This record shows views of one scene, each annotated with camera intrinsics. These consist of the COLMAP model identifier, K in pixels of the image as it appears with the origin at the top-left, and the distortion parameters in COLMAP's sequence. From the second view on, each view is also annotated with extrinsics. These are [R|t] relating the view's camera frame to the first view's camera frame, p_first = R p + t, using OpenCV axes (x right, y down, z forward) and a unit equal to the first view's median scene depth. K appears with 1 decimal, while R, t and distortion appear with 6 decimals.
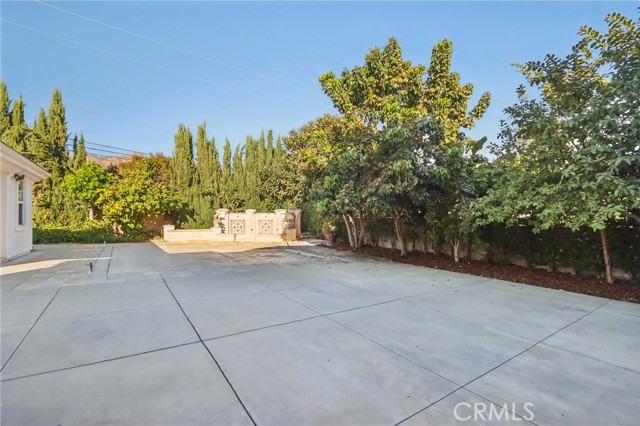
lens RADIAL K [[295.6, 0, 317.5], [0, 295.6, 216.5], [0, 0, 1]] dist [-0.017905, 0.000829]
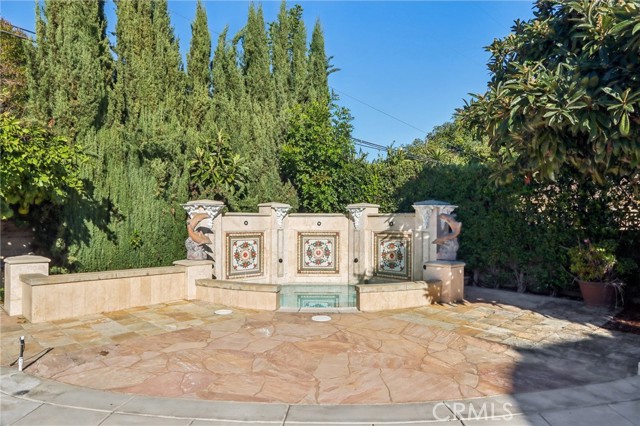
lens RADIAL K [[430.0, 0, 321.2], [0, 430.0, 216.5], [0, 0, 1]] dist [0.003529, -0.000101]
pose [[0.982038, 0.003990, 0.188642, -0.360546], [-0.003678, 0.999991, -0.002000, -0.009996], [-0.188648, 0.001270, 0.982044, 0.643069]]
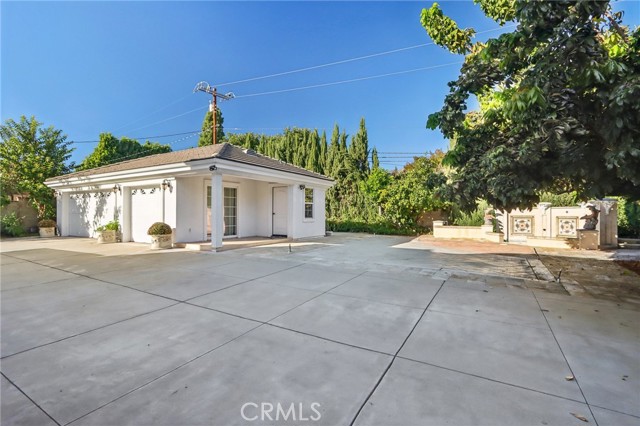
lens RADIAL K [[298.5, 0, 320.0], [0, 298.5, 213.0], [0, 0, 1]] dist [-0.017269, 0.000962]
pose [[0.434642, -0.001023, -0.900603, 0.265504], [0.001616, 0.999999, -0.000356, 0.002314], [0.900602, -0.001300, 0.434643, 0.227837]]
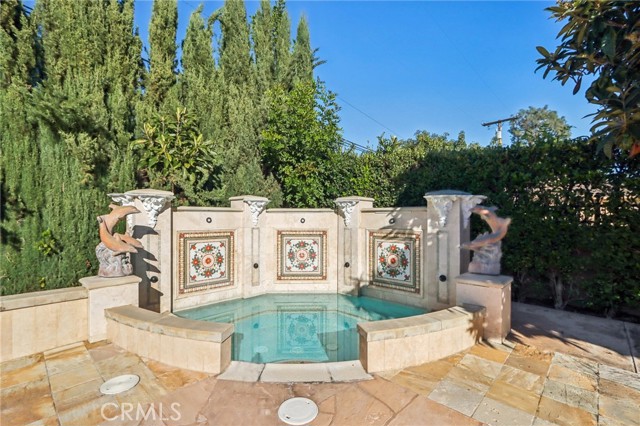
lens RADIAL K [[298.5, 0, 320.0], [0, 298.5, 213.0], [0, 0, 1]] dist [-0.017269, 0.000962]
pose [[0.975288, 0.003095, 0.220914, -0.299451], [-0.001100, 0.999958, -0.009153, -0.006556], [-0.220933, 0.008684, 0.975250, 0.925720]]
